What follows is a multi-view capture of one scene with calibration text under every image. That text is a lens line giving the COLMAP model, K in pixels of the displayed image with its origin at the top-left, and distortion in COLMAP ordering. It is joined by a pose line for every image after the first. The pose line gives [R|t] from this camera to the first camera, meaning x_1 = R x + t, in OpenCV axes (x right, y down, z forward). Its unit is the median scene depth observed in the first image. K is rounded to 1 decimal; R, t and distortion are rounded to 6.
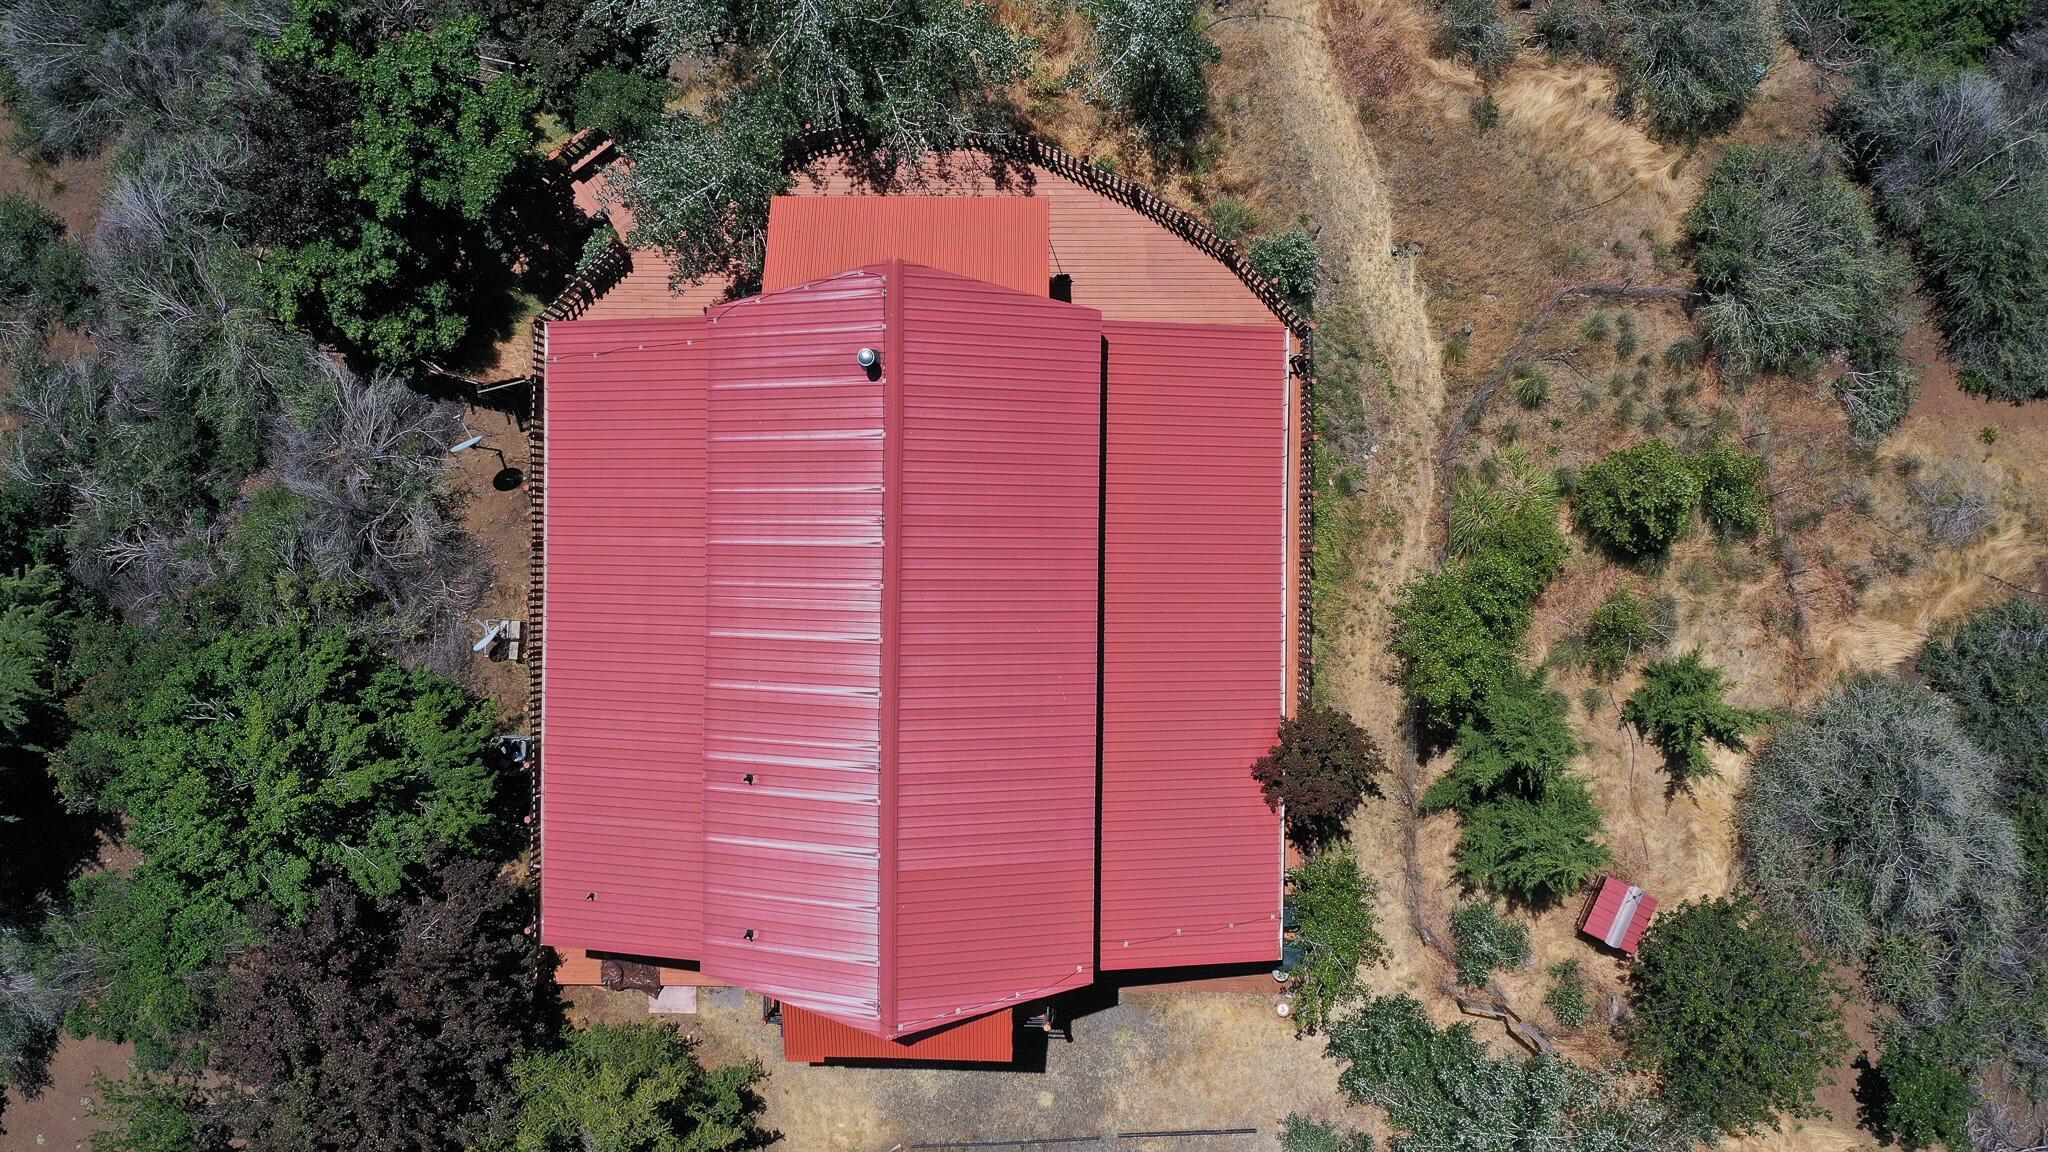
lens RADIAL K [[1615.4, 0, 1034.6], [0, 1615.4, 583.4], [0, 0, 1]] dist [0.015986, 0.003525]
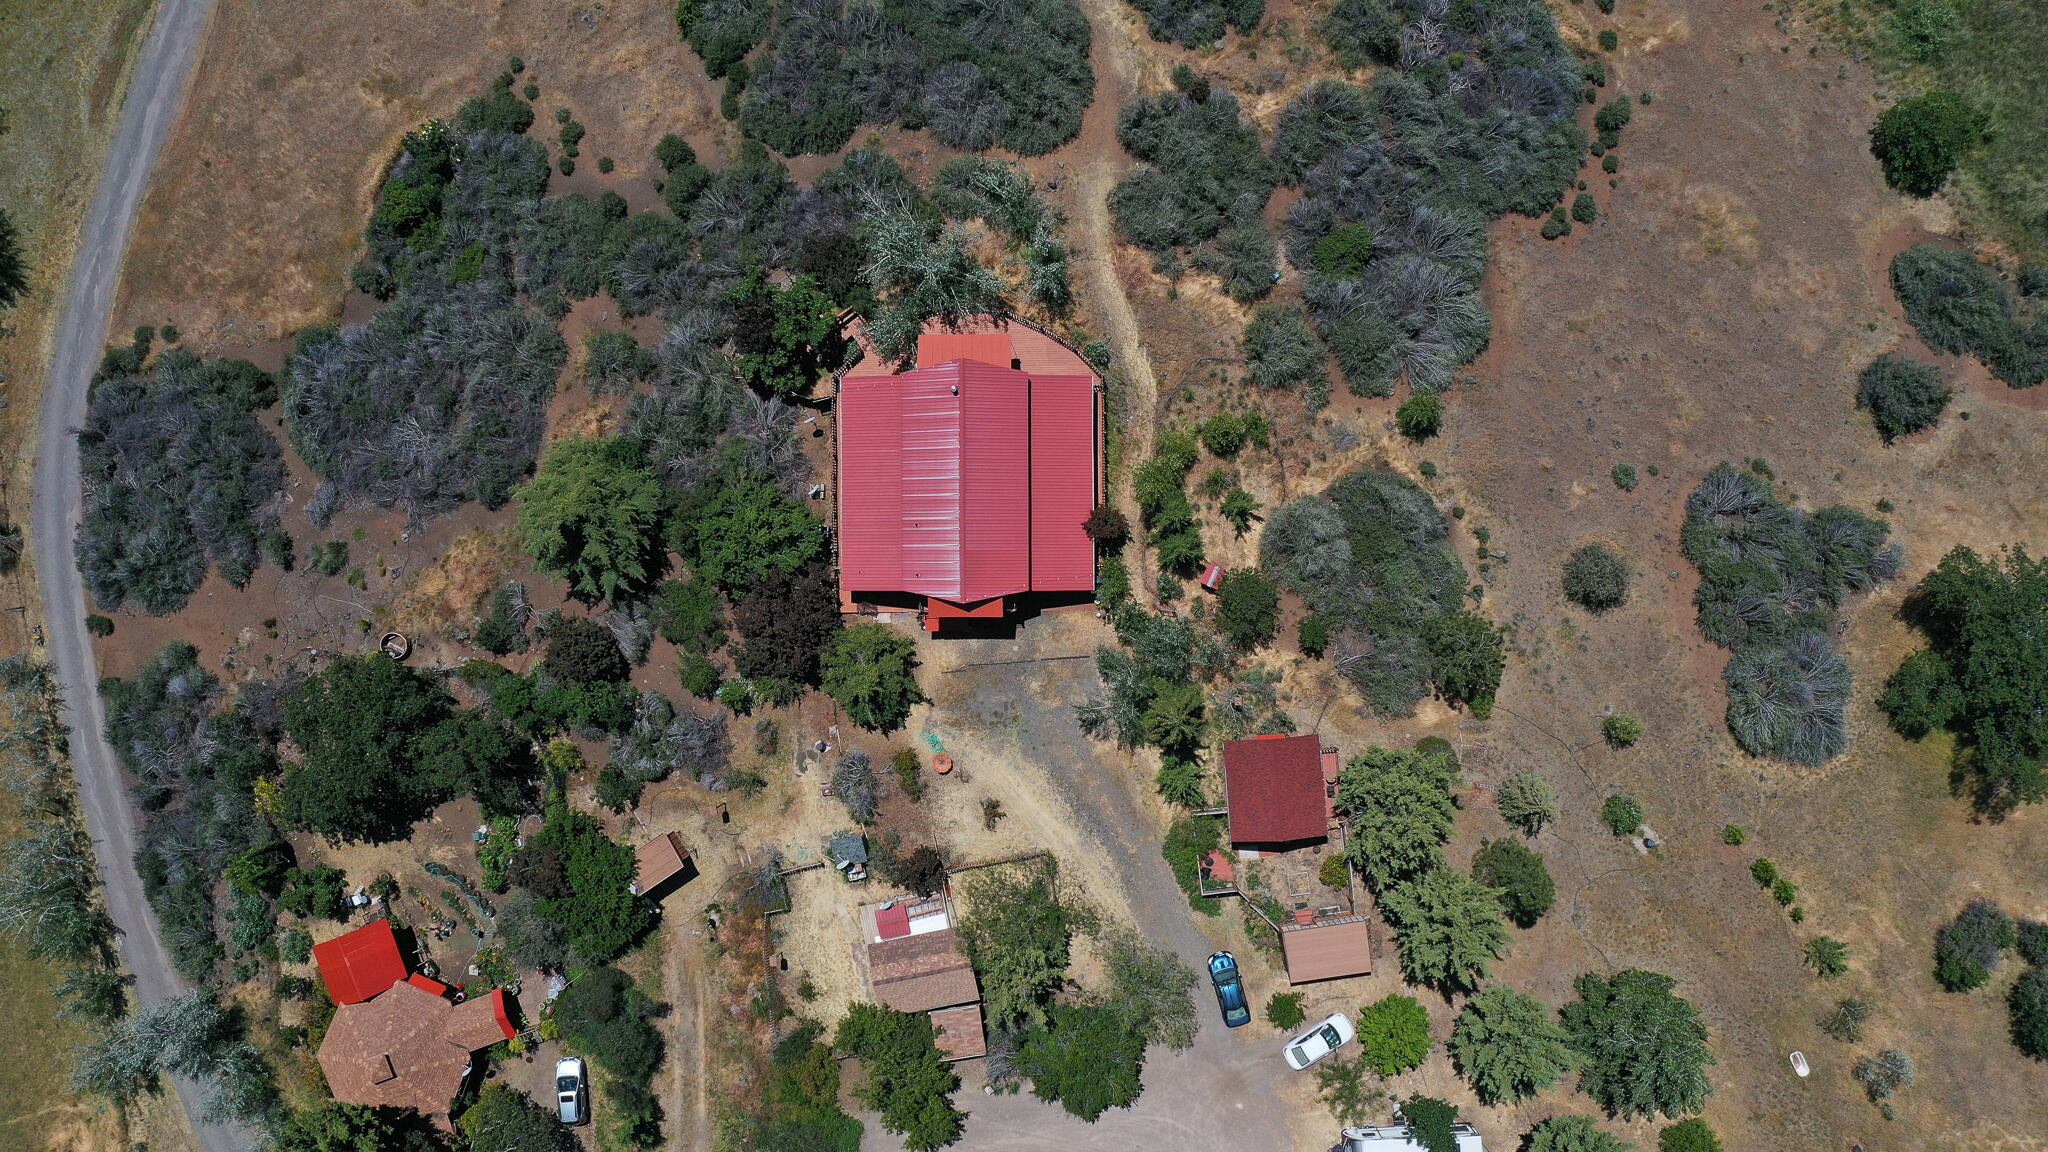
lens RADIAL K [[1615.4, 0, 1015.1], [0, 1615.4, 572.7], [0, 0, 1]] dist [0.015986, 0.003525]
pose [[0.999847, -0.014801, -0.009312, 0.033751], [0.014691, 0.999822, -0.011837, 0.214263], [0.009485, 0.011698, 0.999887, -1.785894]]
